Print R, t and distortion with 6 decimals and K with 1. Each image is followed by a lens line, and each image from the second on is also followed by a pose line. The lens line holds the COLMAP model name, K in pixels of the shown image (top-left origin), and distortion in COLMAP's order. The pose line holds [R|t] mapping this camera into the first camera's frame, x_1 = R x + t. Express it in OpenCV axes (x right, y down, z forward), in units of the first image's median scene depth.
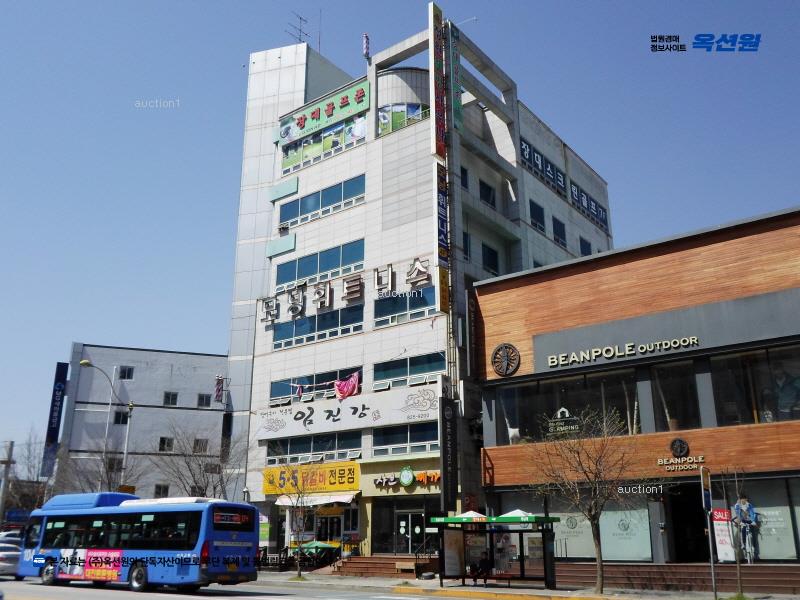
lens RADIAL K [[772.0, 0, 401.7], [0, 772.0, 282.2], [0, 0, 1]] dist [-0.017062, -0.002434]
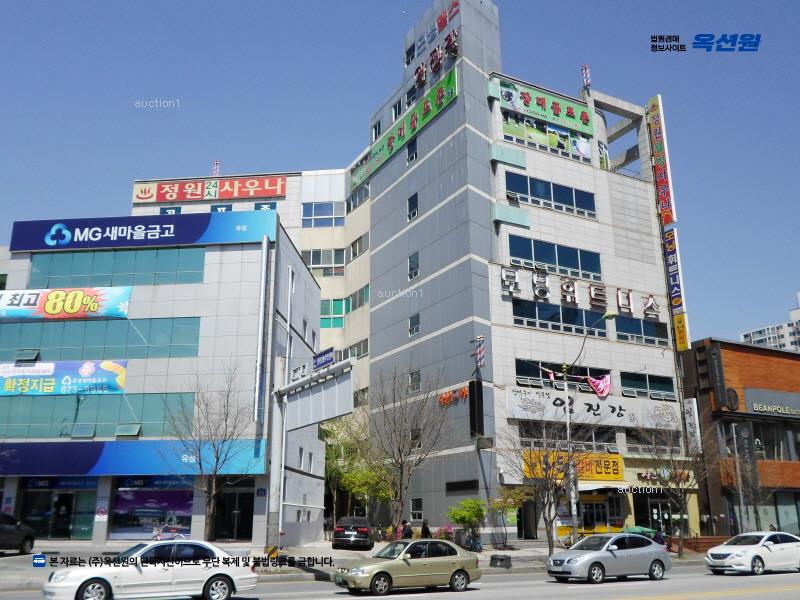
lens RADIAL K [[744.8, 0, 388.7], [0, 744.8, 298.3], [0, 0, 1]] dist [-0.047687, -0.002920]
pose [[0.399653, 0.263019, 0.878122, -1.102004], [-0.295093, 0.943872, -0.148409, 0.253586], [-0.867869, -0.199816, 0.454837, 0.780457]]
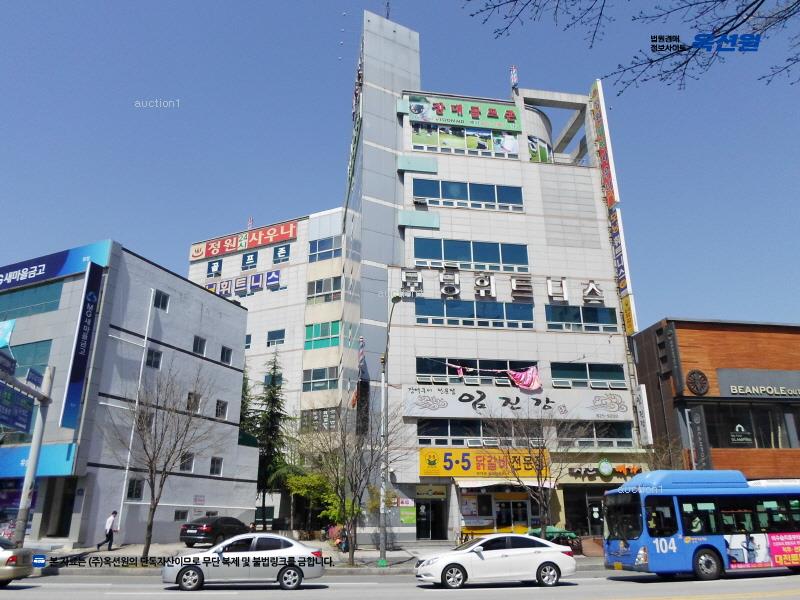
lens RADIAL K [[615.3, 0, 400.0], [0, 615.3, 300.0], [0, 0, 1]] dist [-0.049677, -0.008105]
pose [[0.670199, 0.252131, 0.698042, -0.765927], [-0.233764, 0.964368, -0.123887, 0.169489], [-0.704405, -0.080148, 0.705258, 0.518550]]
